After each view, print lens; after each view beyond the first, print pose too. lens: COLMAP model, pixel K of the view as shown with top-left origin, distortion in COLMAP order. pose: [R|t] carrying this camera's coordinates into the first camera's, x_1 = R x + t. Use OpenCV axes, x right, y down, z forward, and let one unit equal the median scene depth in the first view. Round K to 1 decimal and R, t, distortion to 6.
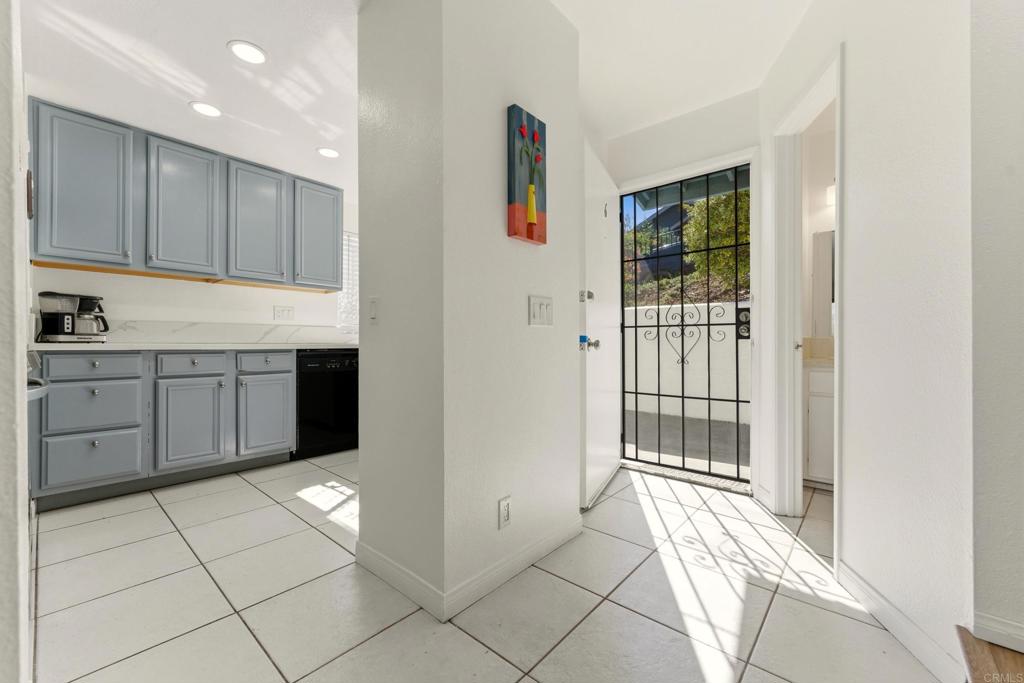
lens RADIAL K [[426.3, 0, 510.7], [0, 426.3, 342.4], [0, 0, 1]] dist [0.001921, 0.001638]
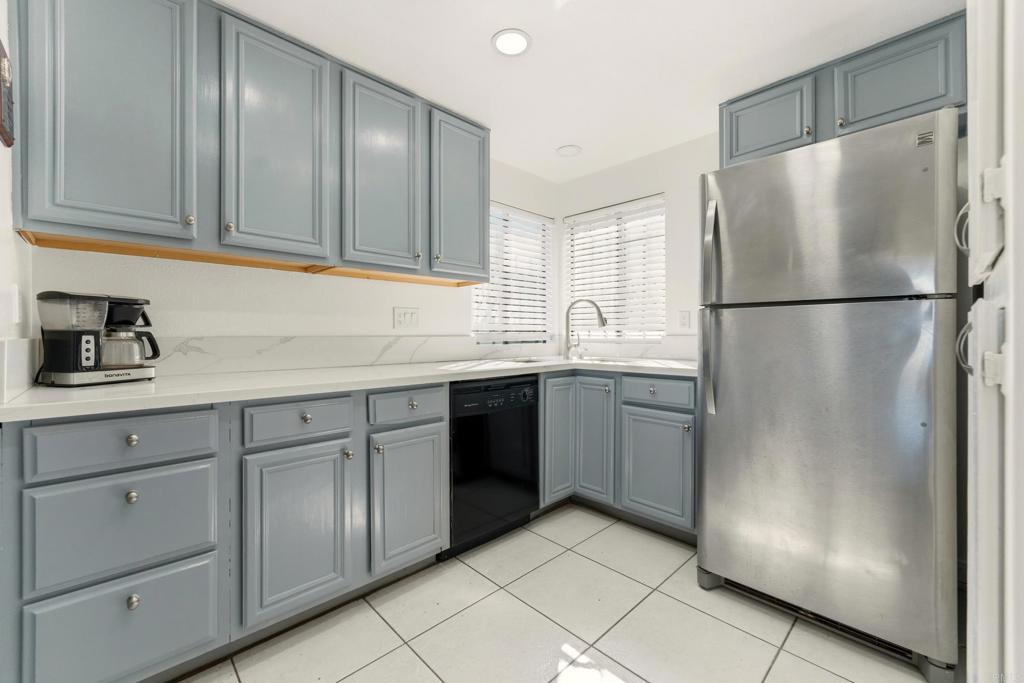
lens RADIAL K [[426.3, 0, 505.6], [0, 426.3, 334.3], [0, 0, 1]] dist [0.001921, 0.001638]
pose [[0.996368, -0.002911, -0.085098, -0.433800], [0.003258, 0.999987, 0.003932, -0.060156], [0.085085, -0.004195, 0.996365, 0.474360]]
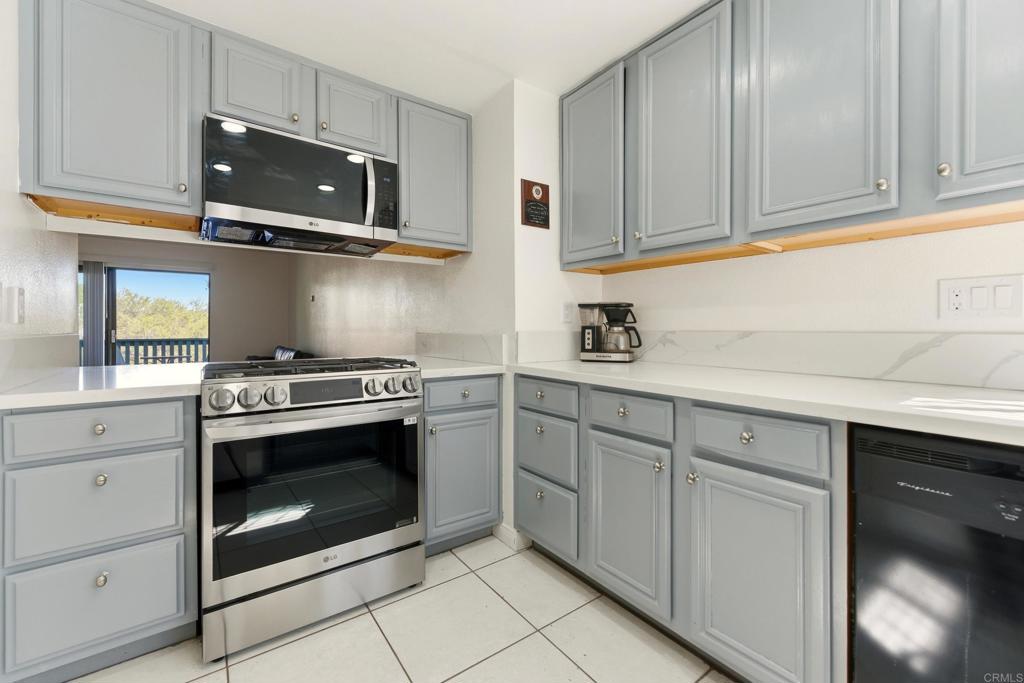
lens RADIAL K [[426.3, 0, 514.5], [0, 426.3, 330.6], [0, 0, 1]] dist [0.001921, 0.001638]
pose [[-0.219696, 0.003653, -0.975561, -0.168930], [0.002807, 0.999991, 0.003112, -0.059063], [0.975564, -0.002054, -0.219705, 0.970578]]
